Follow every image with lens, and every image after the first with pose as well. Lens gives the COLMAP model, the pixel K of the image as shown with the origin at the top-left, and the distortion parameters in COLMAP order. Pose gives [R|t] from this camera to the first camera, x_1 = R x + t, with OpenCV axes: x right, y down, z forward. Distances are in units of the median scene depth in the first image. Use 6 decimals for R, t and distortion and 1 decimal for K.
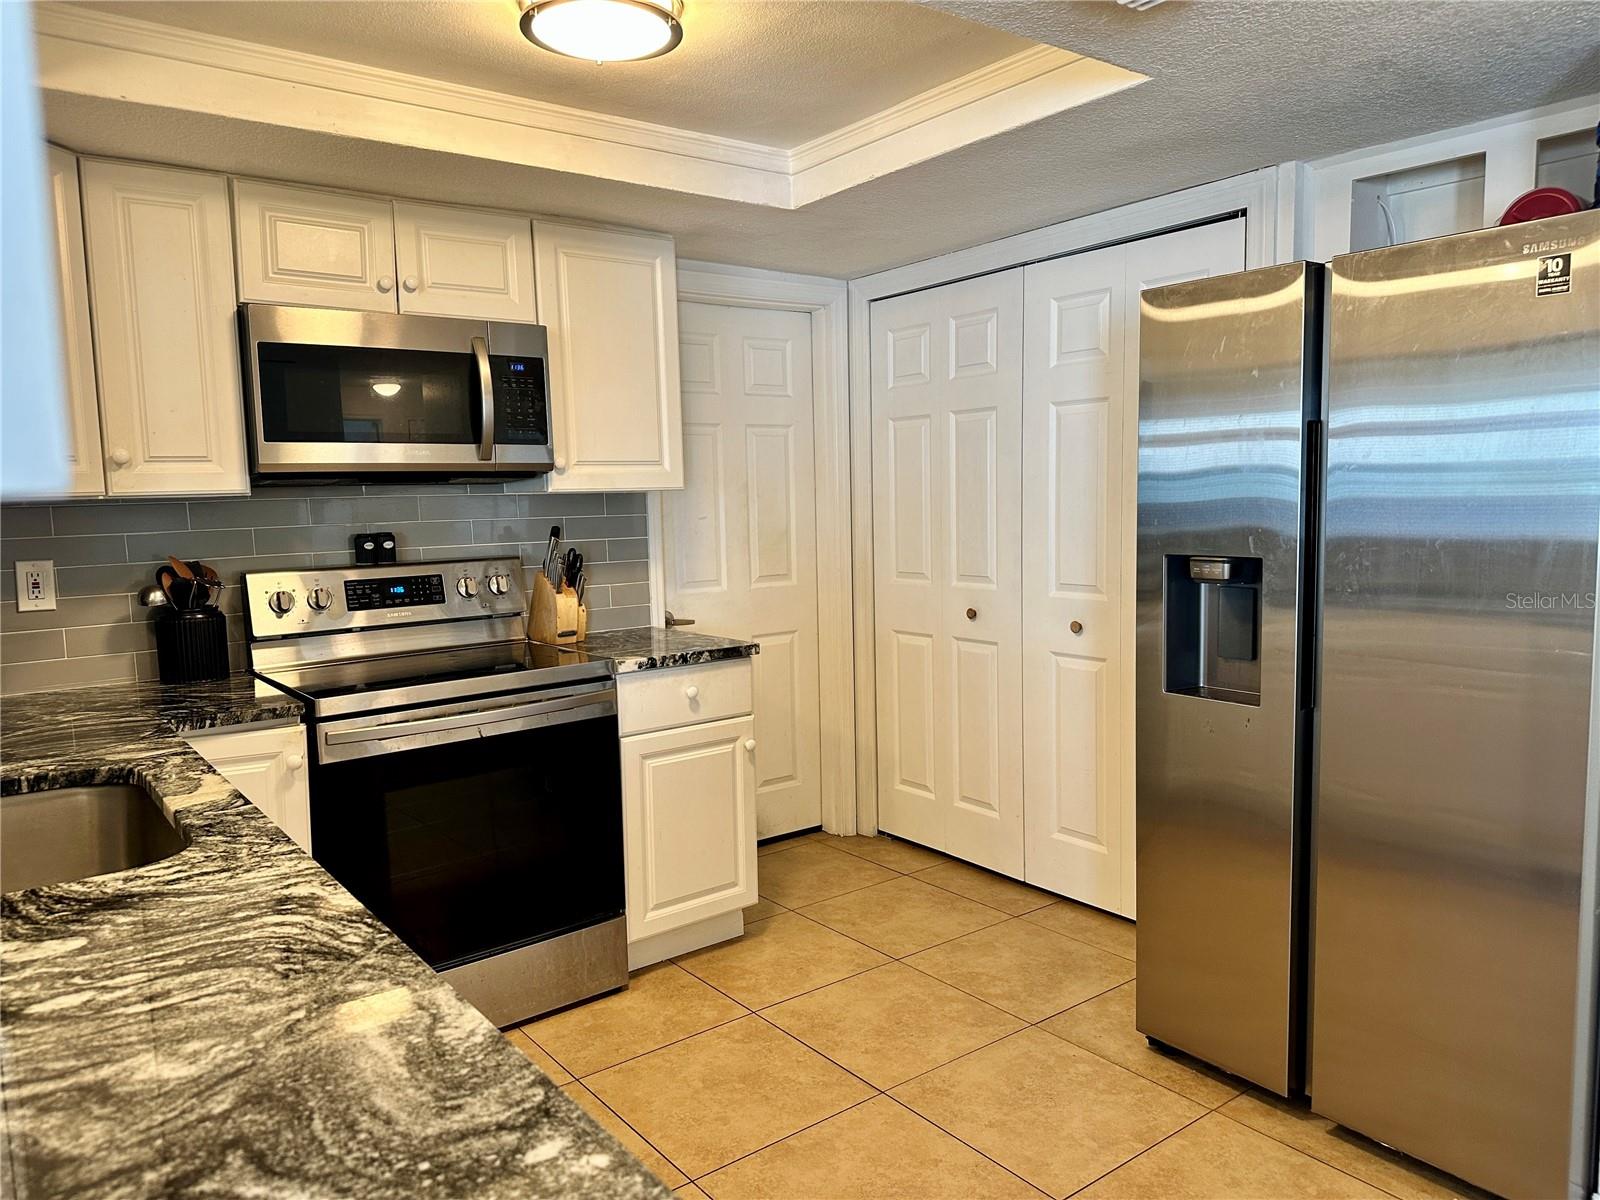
lens RADIAL K [[1118.2, 0, 786.6], [0, 1118.2, 605.8], [0, 0, 1]] dist [0.082334, -0.110170]
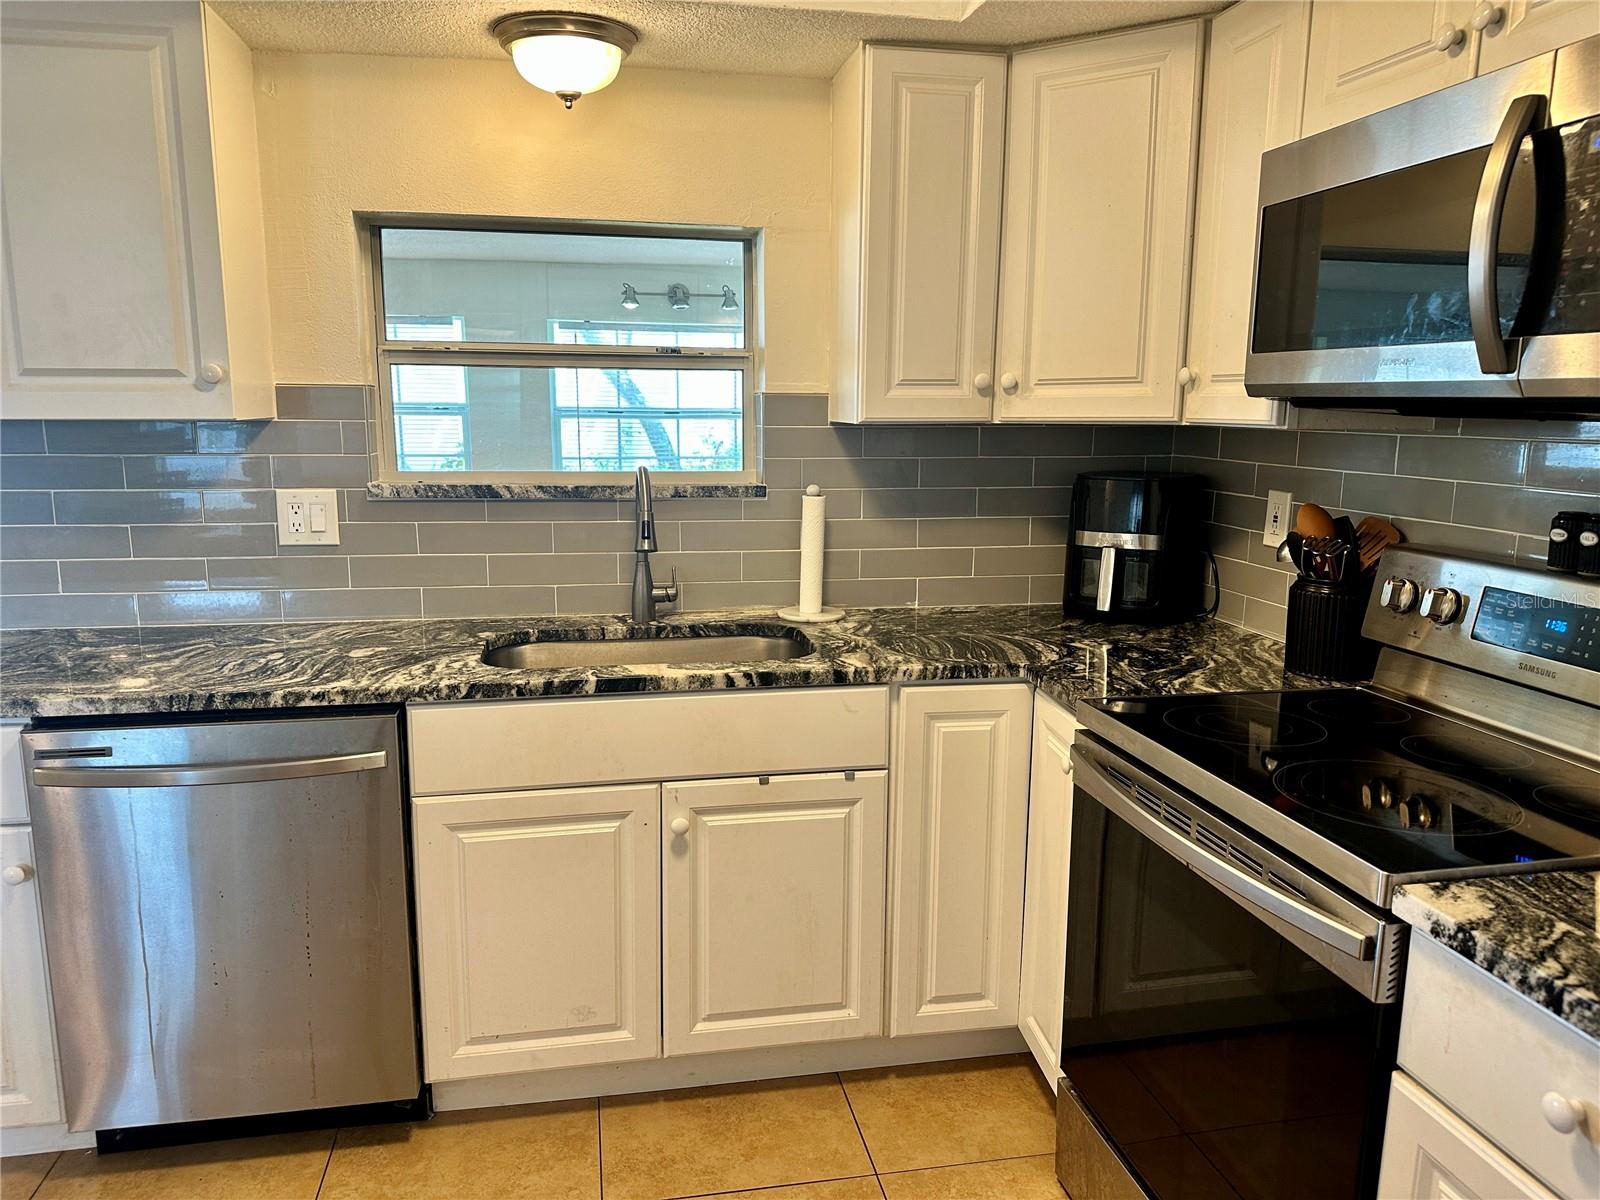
lens RADIAL K [[1118.2, 0, 794.1], [0, 1118.2, 598.4], [0, 0, 1]] dist [0.082334, -0.110170]
pose [[-0.442206, 0.175386, -0.879599, 0.279117], [-0.091376, 0.966783, 0.238707, -0.124342], [0.892247, 0.185932, -0.411491, 0.946081]]
